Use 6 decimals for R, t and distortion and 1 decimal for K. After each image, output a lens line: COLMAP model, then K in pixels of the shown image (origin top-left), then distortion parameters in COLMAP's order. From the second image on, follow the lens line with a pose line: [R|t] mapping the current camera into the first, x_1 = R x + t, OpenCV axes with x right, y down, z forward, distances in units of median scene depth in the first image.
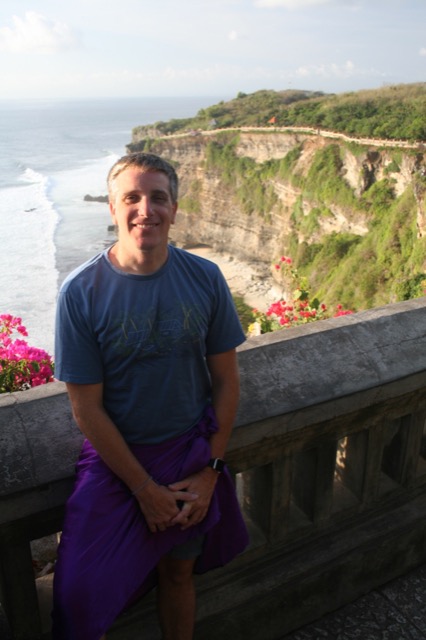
lens RADIAL K [[629.8, 0, 216.6], [0, 629.8, 316.5], [0, 0, 1]] dist [-0.077258, 0.000000]
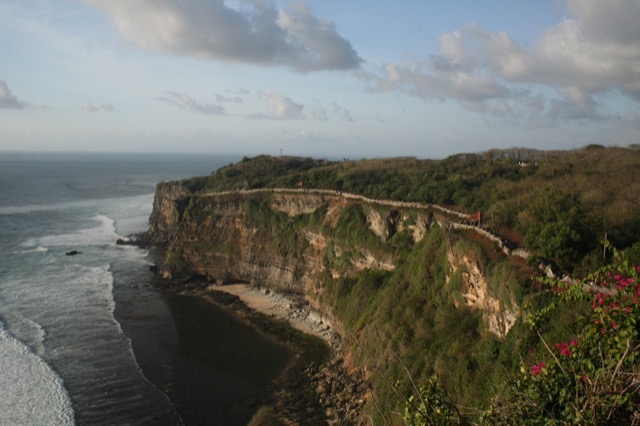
lens RADIAL K [[550.9, 0, 324.3], [0, 550.9, 211.6], [0, 0, 1]] dist [-0.140931, 0.110634]
pose [[0.970679, 0.002734, 0.240364, -0.143664], [0.053312, 0.972584, -0.226357, 0.005026], [-0.234393, 0.232534, 0.943921, -0.086221]]
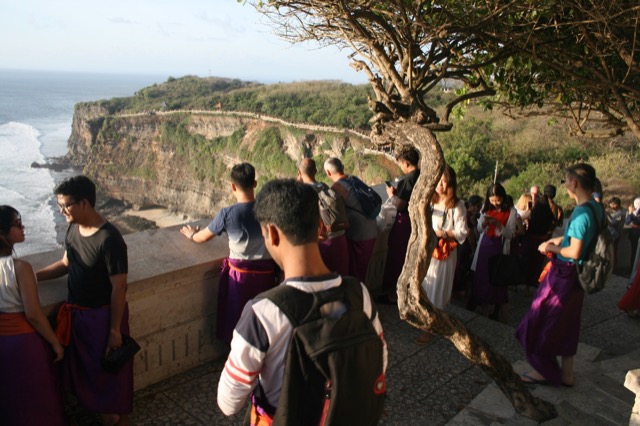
lens RADIAL K [[550.9, 0, 320.9], [0, 550.9, 209.9], [0, 0, 1]] dist [-0.140931, 0.110634]
pose [[0.940095, -0.023536, 0.340099, -0.098377], [0.057521, 0.994262, -0.090193, 0.003470], [-0.336024, 0.104353, 0.936055, -0.070550]]
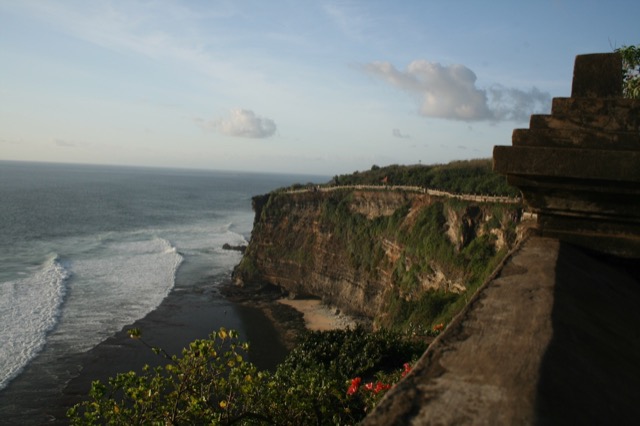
lens RADIAL K [[550.9, 0, 315.3], [0, 550.9, 208.7], [0, 0, 1]] dist [-0.140931, 0.110634]
pose [[0.993269, 0.064372, -0.096295, 0.068098], [-0.088605, 0.957720, -0.273718, -0.008798], [0.074604, 0.280408, 0.956977, 0.138252]]
